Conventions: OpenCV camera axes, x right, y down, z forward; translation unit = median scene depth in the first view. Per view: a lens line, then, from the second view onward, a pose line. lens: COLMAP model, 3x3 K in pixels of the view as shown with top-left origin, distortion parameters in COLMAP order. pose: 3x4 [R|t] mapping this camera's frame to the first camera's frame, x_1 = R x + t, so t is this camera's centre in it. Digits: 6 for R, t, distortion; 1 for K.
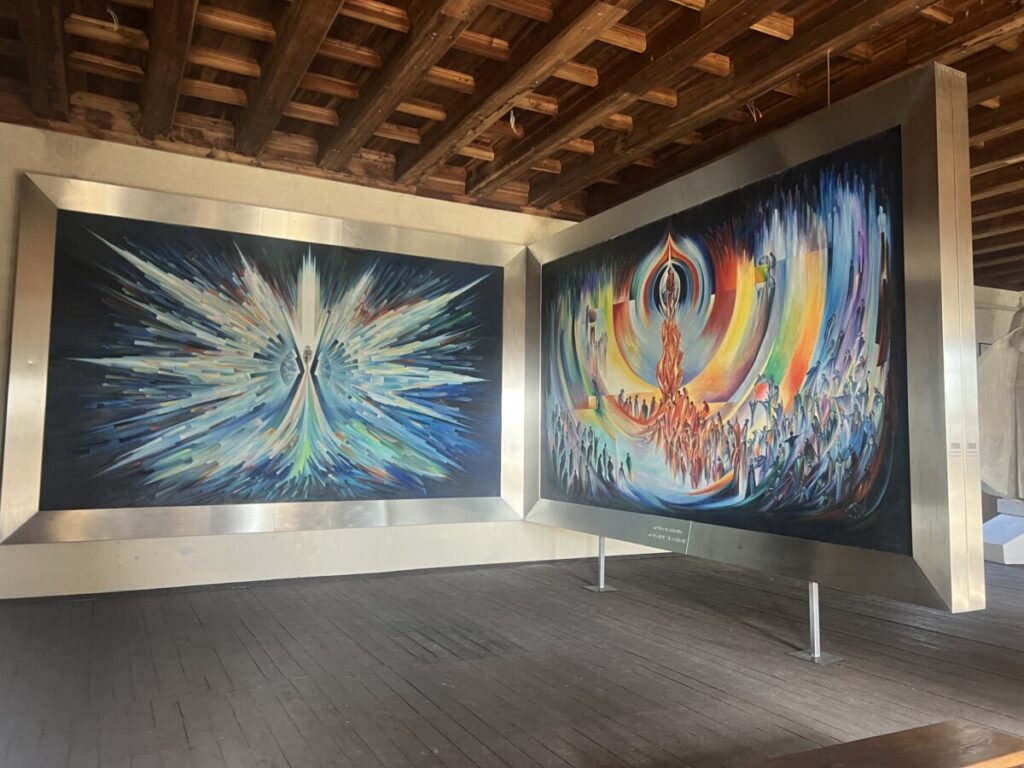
lens RADIAL K [[764.7, 0, 515.1], [0, 764.7, 369.0], [0, 0, 1]] dist [0.057267, -0.046717]
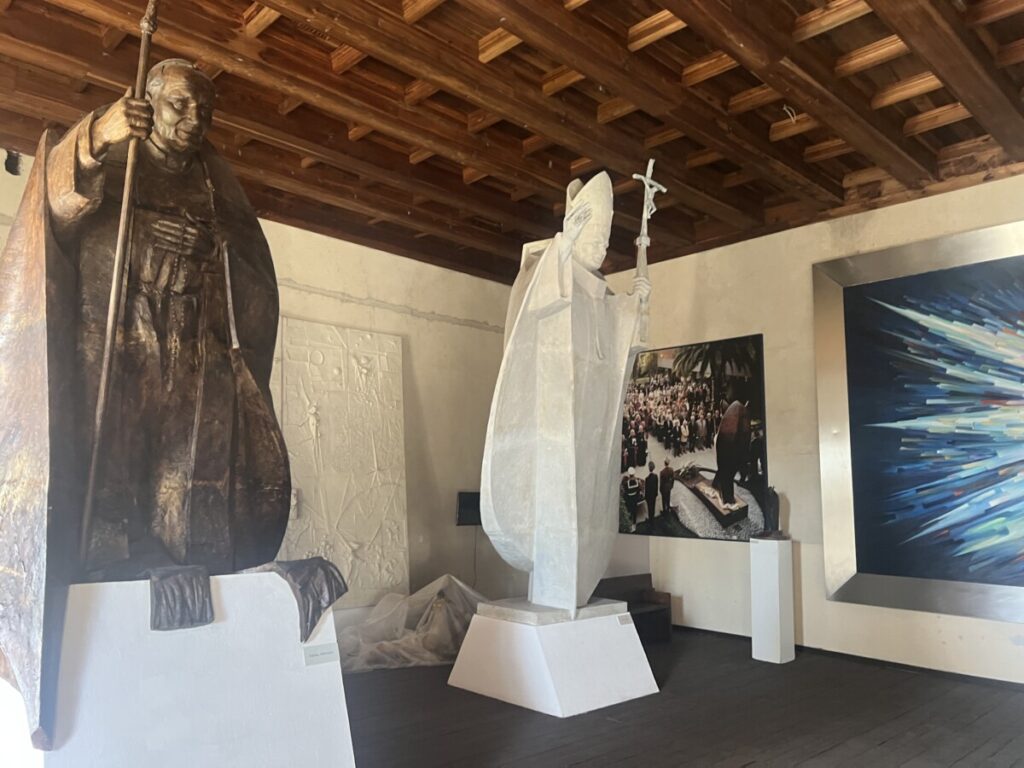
lens RADIAL K [[764.7, 0, 515.1], [0, 764.7, 369.0], [0, 0, 1]] dist [0.057267, -0.046717]
pose [[0.282899, -0.156773, -0.946251, 0.141897], [0.078168, 0.987038, -0.140161, 0.010362], [0.955959, -0.034315, 0.291487, 0.127402]]
